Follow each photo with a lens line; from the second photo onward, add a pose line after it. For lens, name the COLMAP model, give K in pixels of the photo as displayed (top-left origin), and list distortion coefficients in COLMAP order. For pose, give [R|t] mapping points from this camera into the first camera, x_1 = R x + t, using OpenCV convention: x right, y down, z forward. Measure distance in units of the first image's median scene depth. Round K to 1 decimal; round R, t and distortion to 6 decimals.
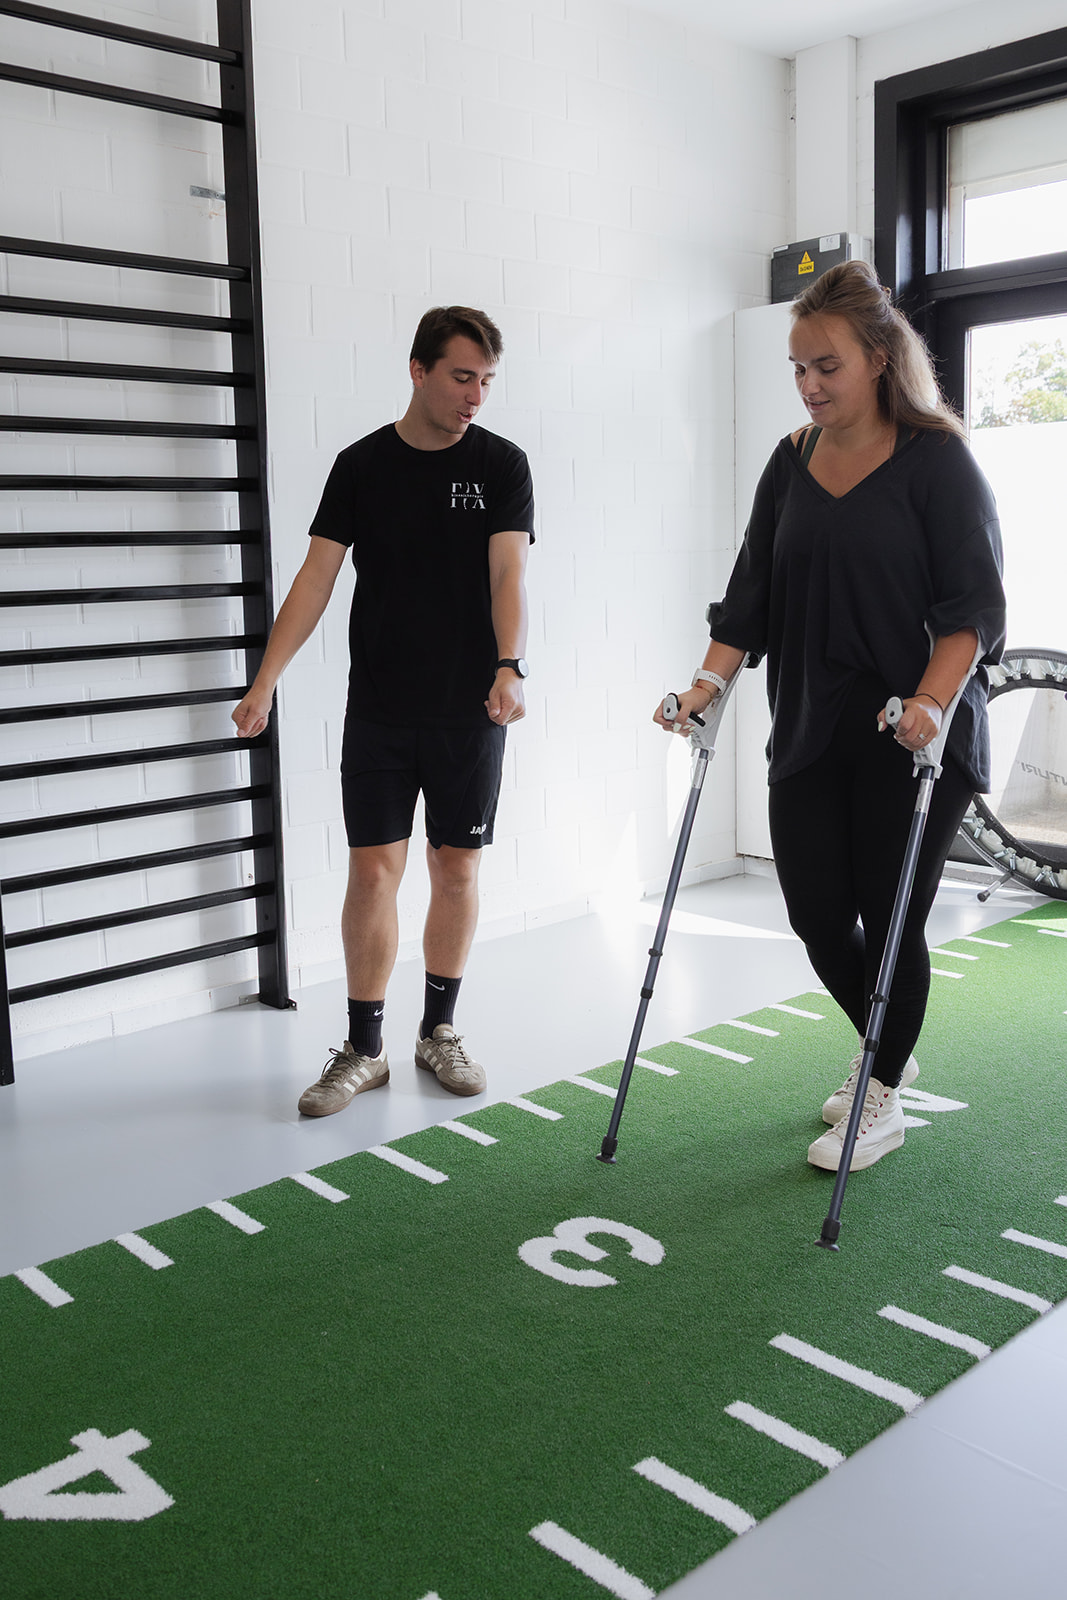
lens RADIAL K [[1456.4, 0, 524.6], [0, 1456.4, 752.3], [0, 0, 1]] dist [-0.031304, 0.000000]
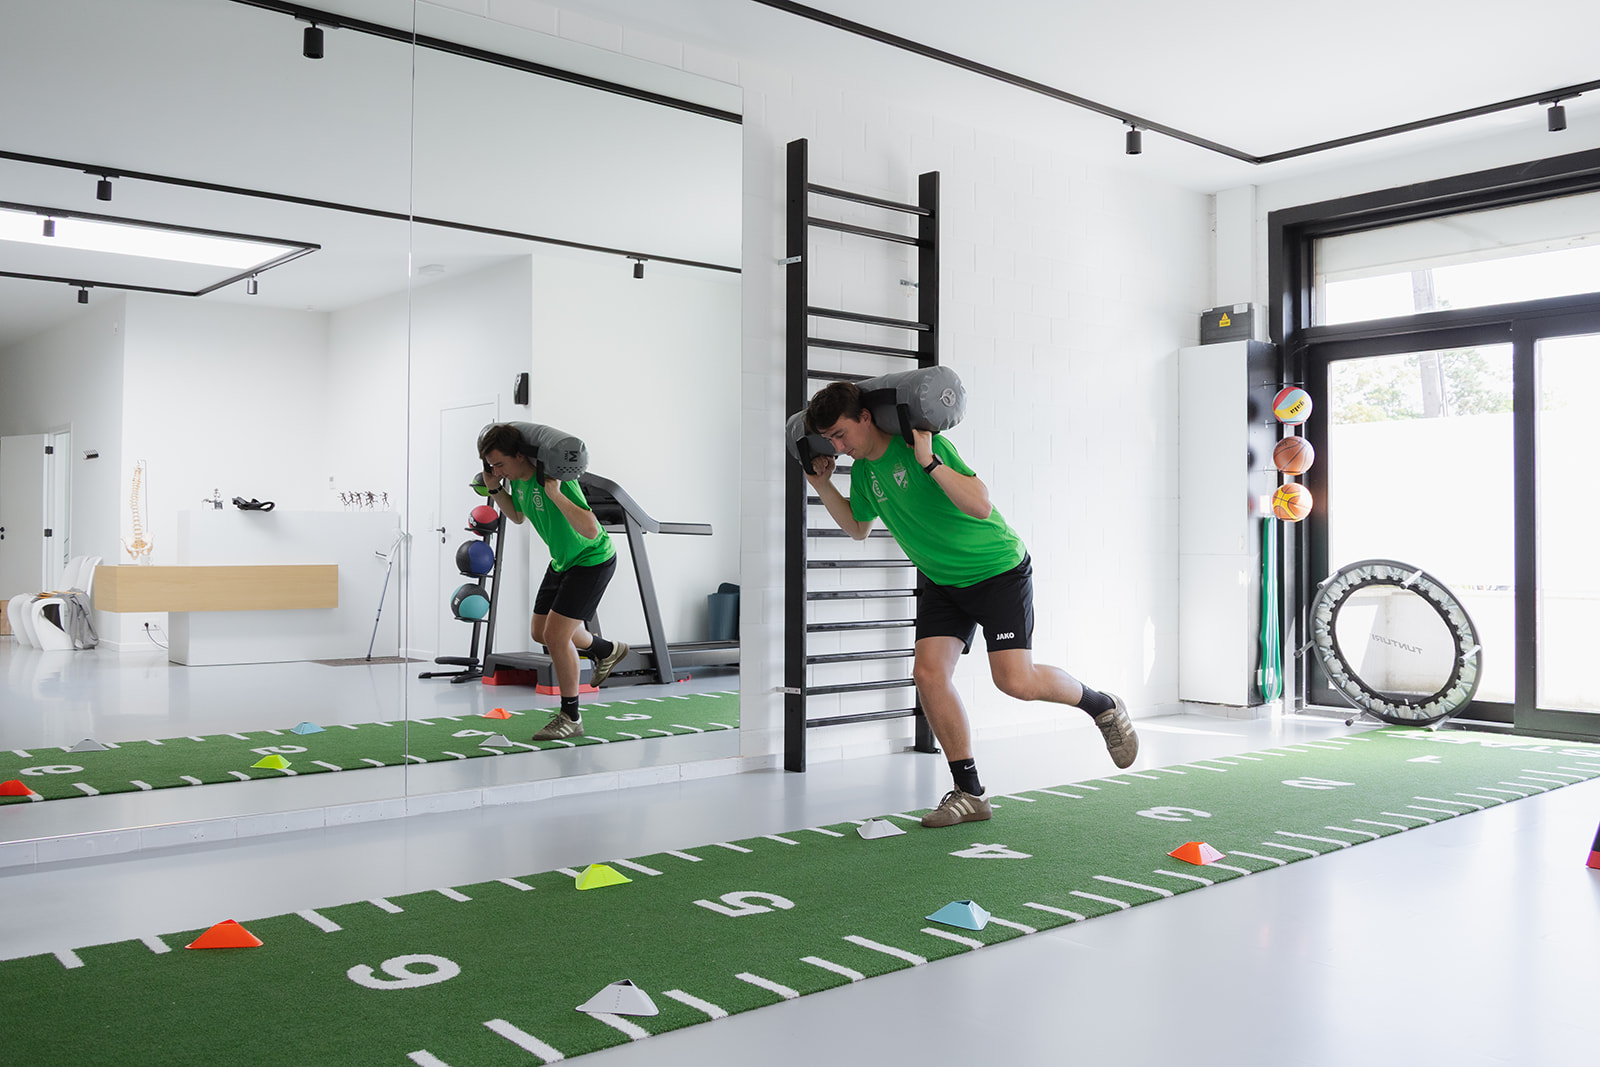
lens RADIAL K [[1395.0, 0, 798.8], [0, 1395.0, 519.8], [0, 0, 1]] dist [-0.038383, 0.001638]
pose [[0.998488, 0.024947, -0.048984, -0.195719], [-0.032179, 0.987717, -0.152906, 0.128310], [0.044567, 0.154251, 0.987026, -0.497511]]
